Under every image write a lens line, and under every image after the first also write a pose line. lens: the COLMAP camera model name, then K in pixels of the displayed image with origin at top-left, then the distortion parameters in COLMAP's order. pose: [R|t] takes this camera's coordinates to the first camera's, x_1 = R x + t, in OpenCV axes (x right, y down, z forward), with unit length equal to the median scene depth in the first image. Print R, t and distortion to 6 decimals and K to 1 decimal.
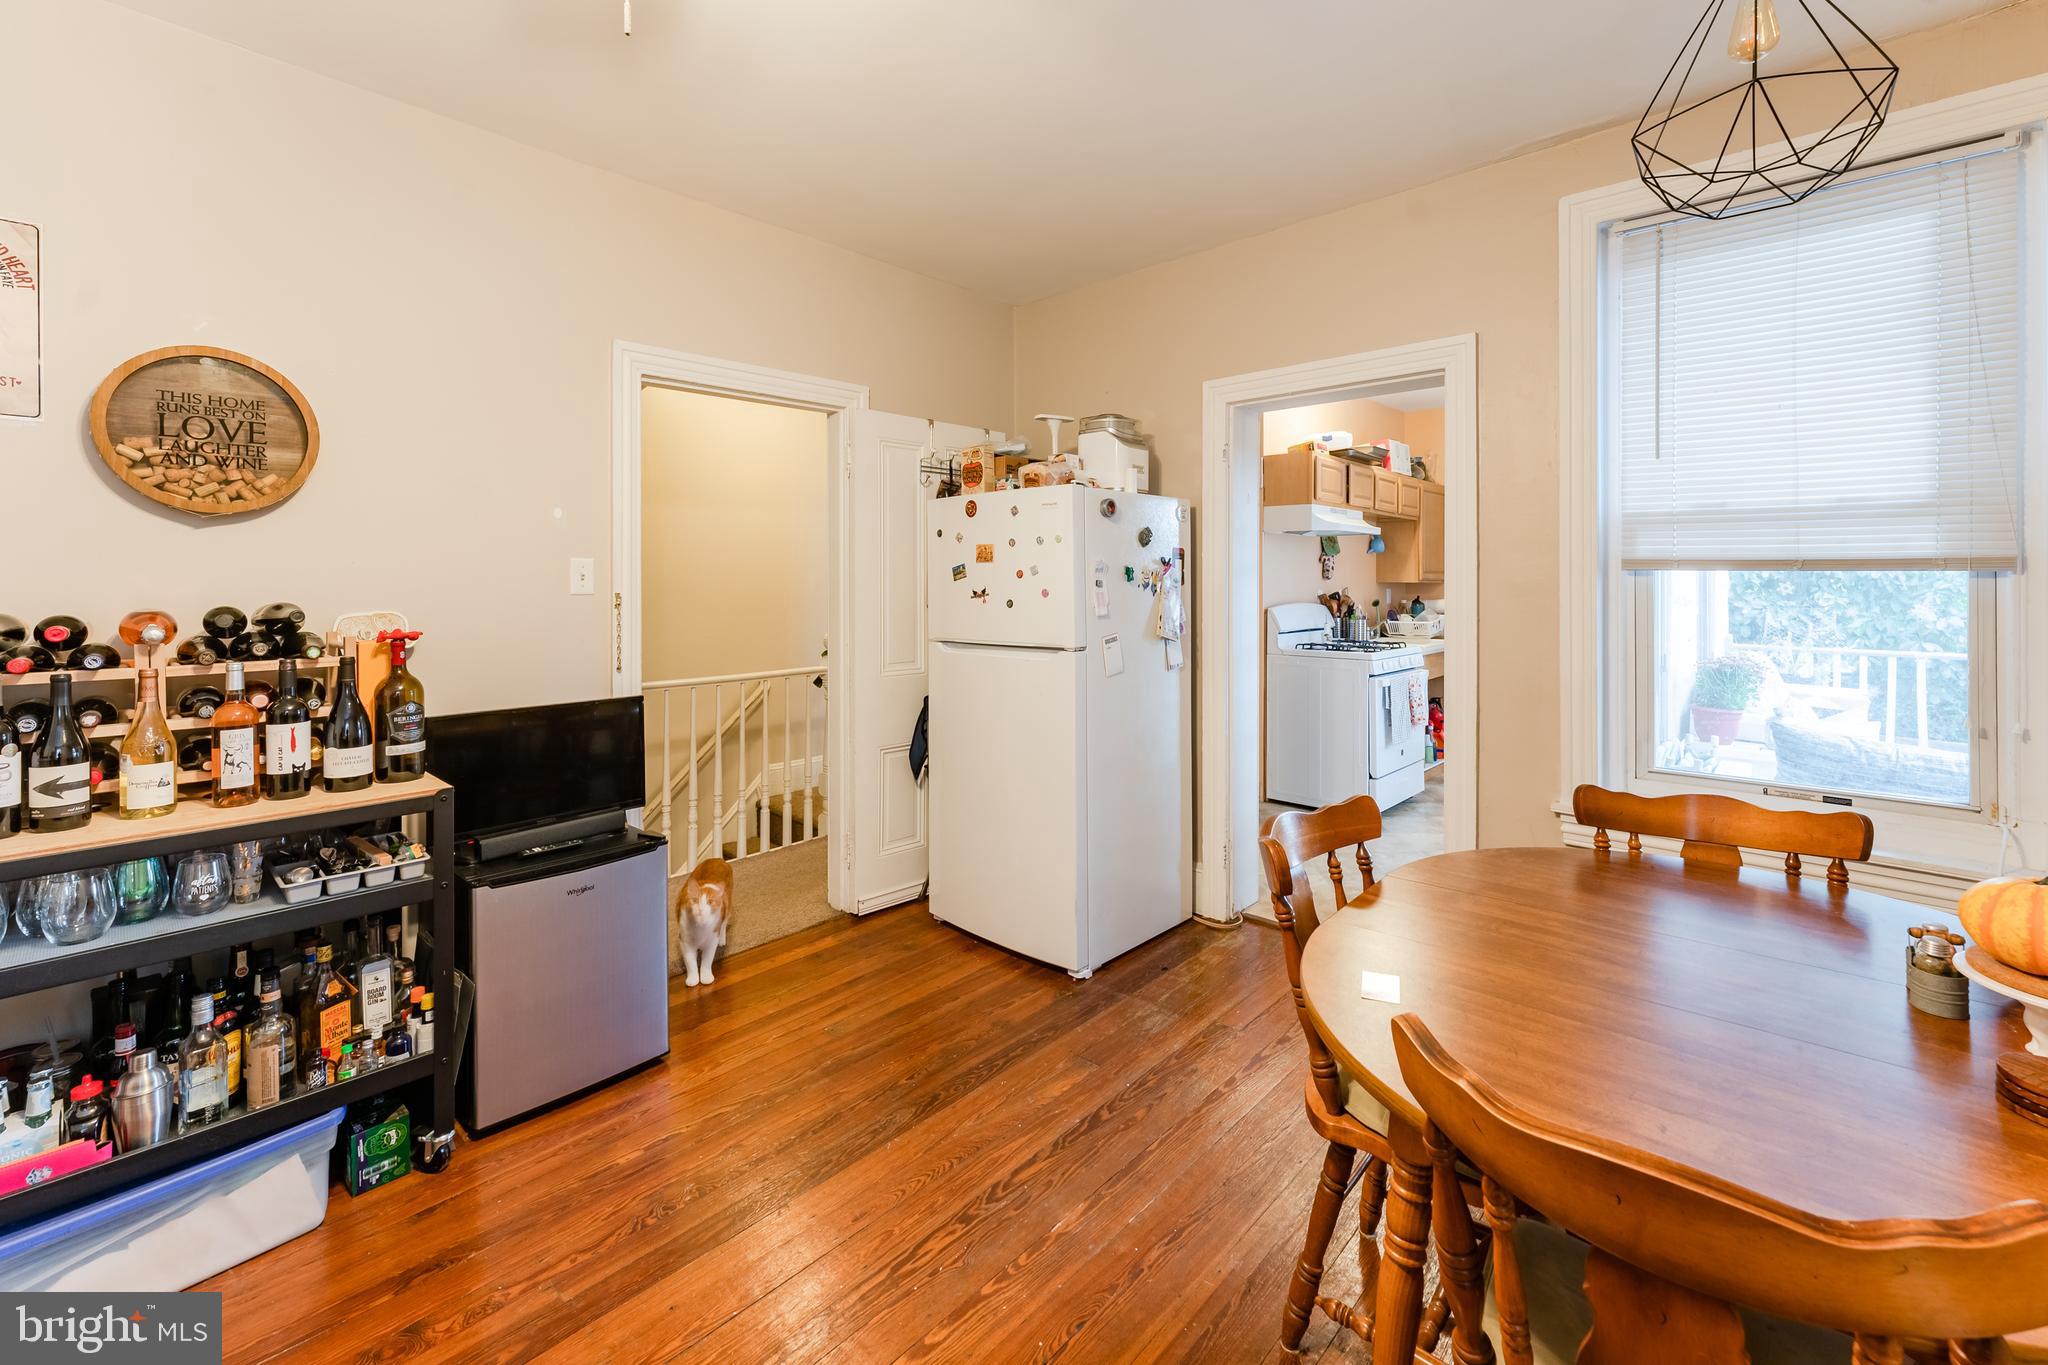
lens RADIAL K [[860.6, 0, 1034.3], [0, 860.6, 591.9], [0, 0, 1]] dist [0.002456, -0.000099]
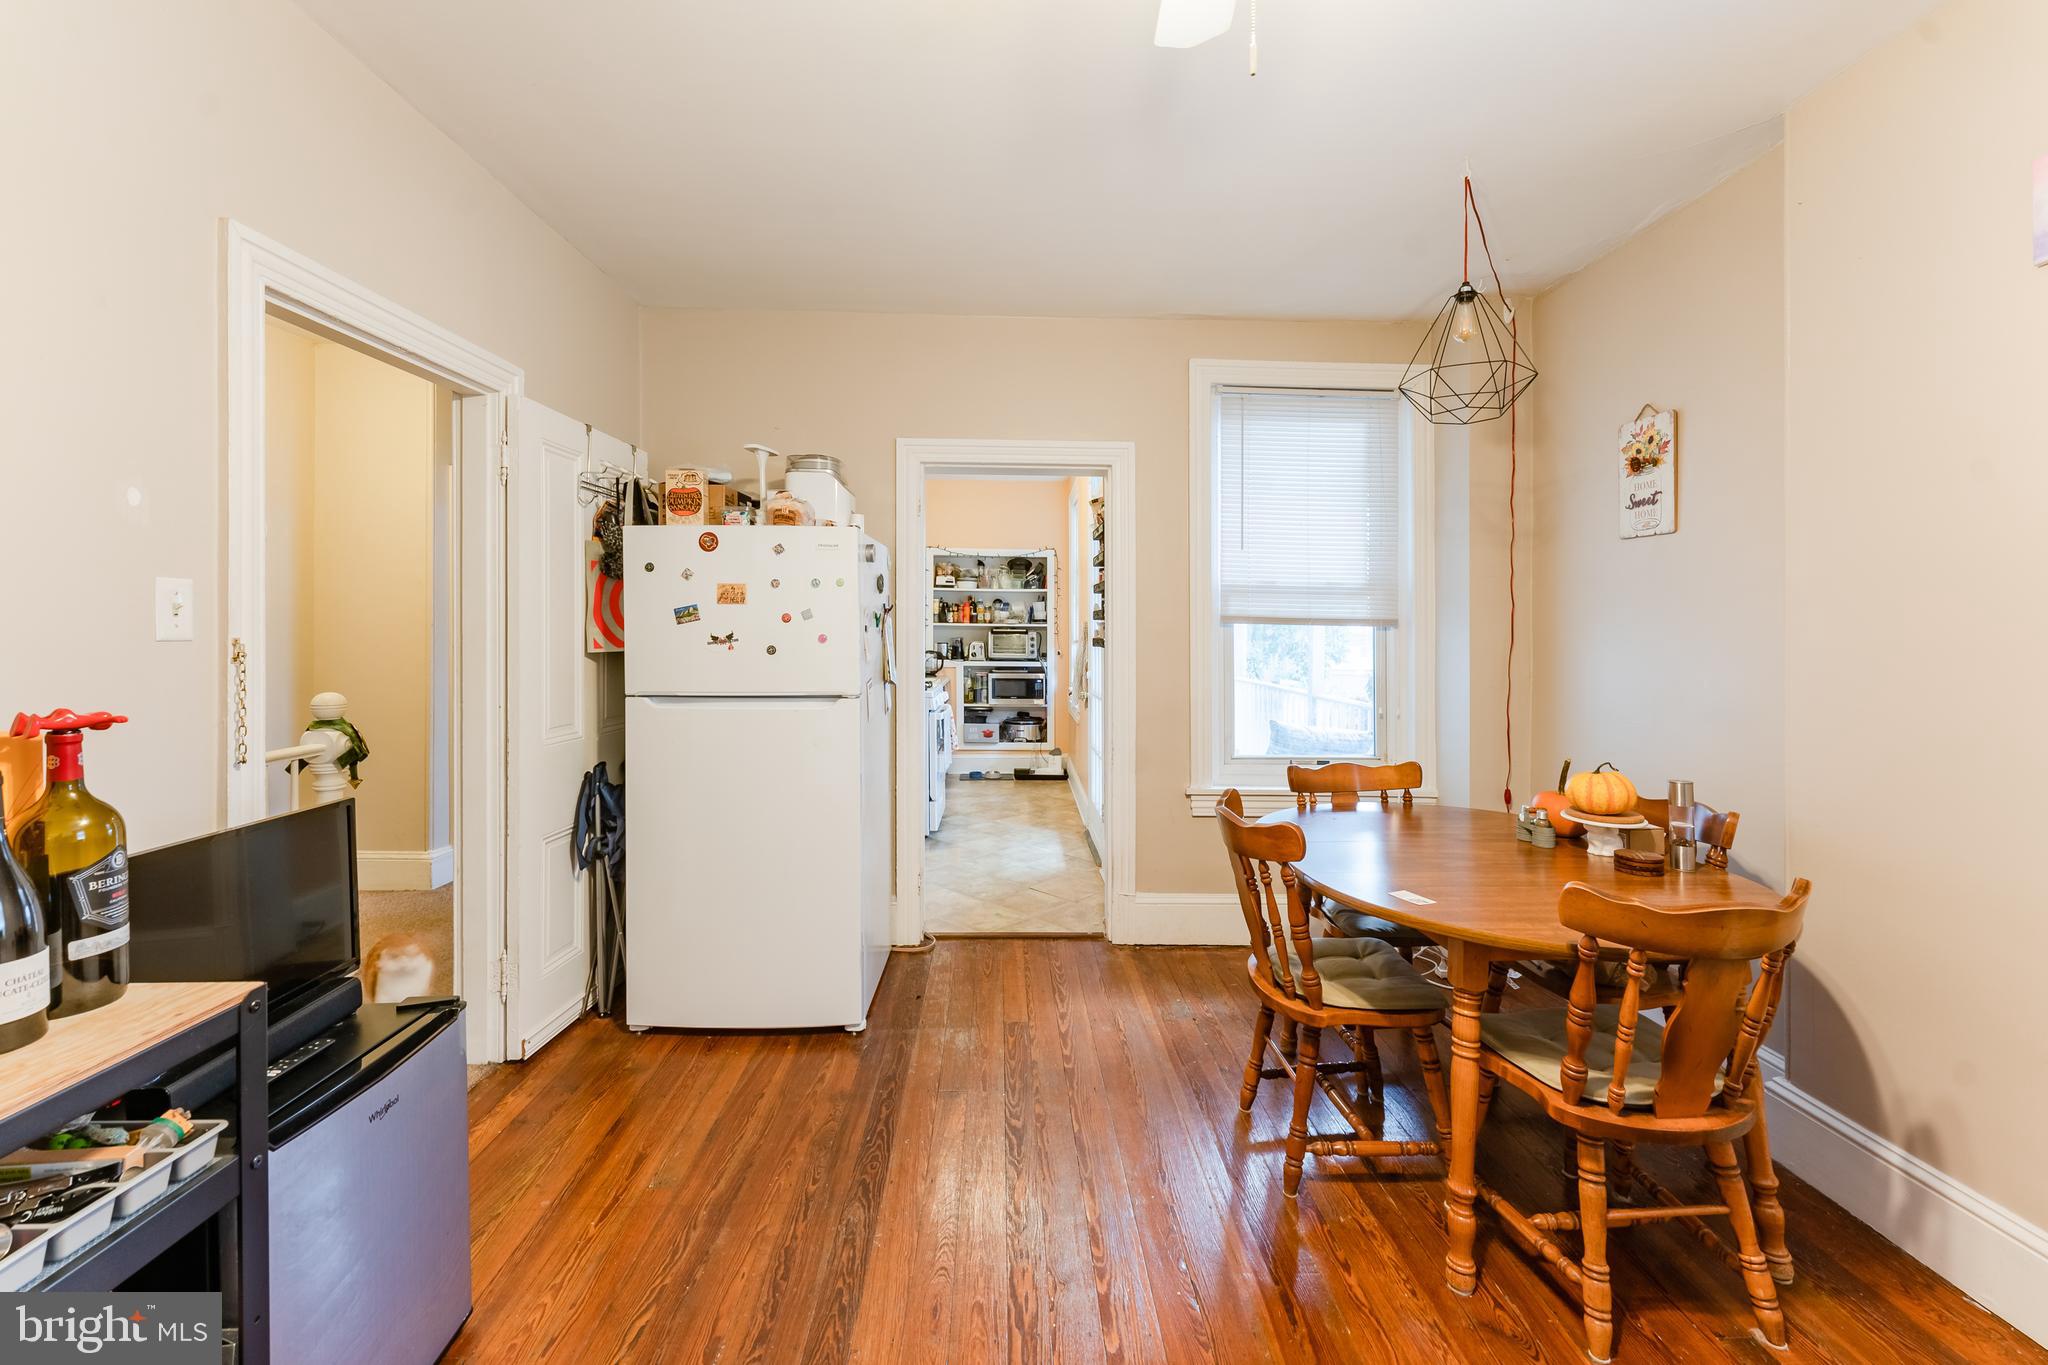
lens RADIAL K [[839.6, 0, 1031.4], [0, 839.6, 638.5], [0, 0, 1]] dist [0.001166, 0.000036]
pose [[0.715085, 0.000378, 0.699037, -0.497870], [-0.000931, 0.999999, 0.000412, 0.000857], [-0.699037, -0.000946, 0.715085, 0.185104]]
